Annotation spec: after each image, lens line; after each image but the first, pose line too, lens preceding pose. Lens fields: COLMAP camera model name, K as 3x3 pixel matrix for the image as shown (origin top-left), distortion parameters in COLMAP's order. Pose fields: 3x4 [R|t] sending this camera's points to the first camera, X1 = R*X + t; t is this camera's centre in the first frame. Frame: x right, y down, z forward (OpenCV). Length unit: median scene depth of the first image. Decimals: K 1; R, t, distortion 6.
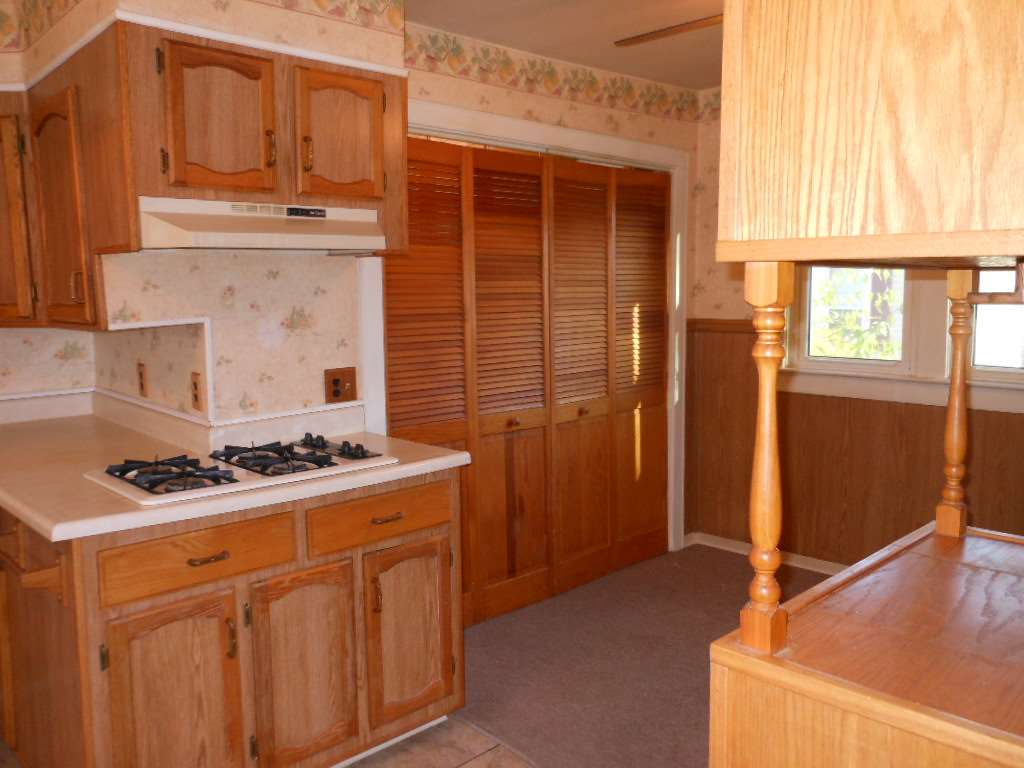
lens RADIAL K [[864.0, 0, 509.3], [0, 864.0, 374.7], [0, 0, 1]] dist [-0.027315, 0.104915]
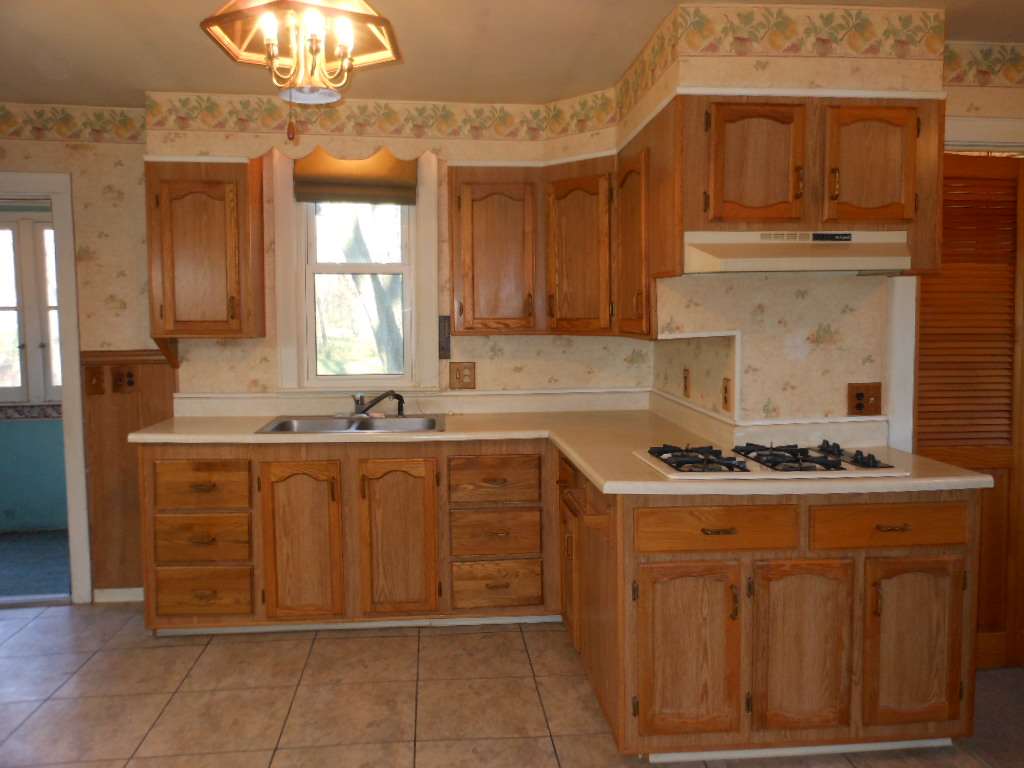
lens RADIAL K [[835.4, 0, 512.0], [0, 835.4, 384.0], [0, 0, 1]] dist [-0.010007, -0.004702]
pose [[0.804886, 0.057197, -0.590666, 0.072593], [-0.062358, 0.997986, 0.011666, 0.010762], [0.590143, 0.027443, 0.806832, -0.085796]]
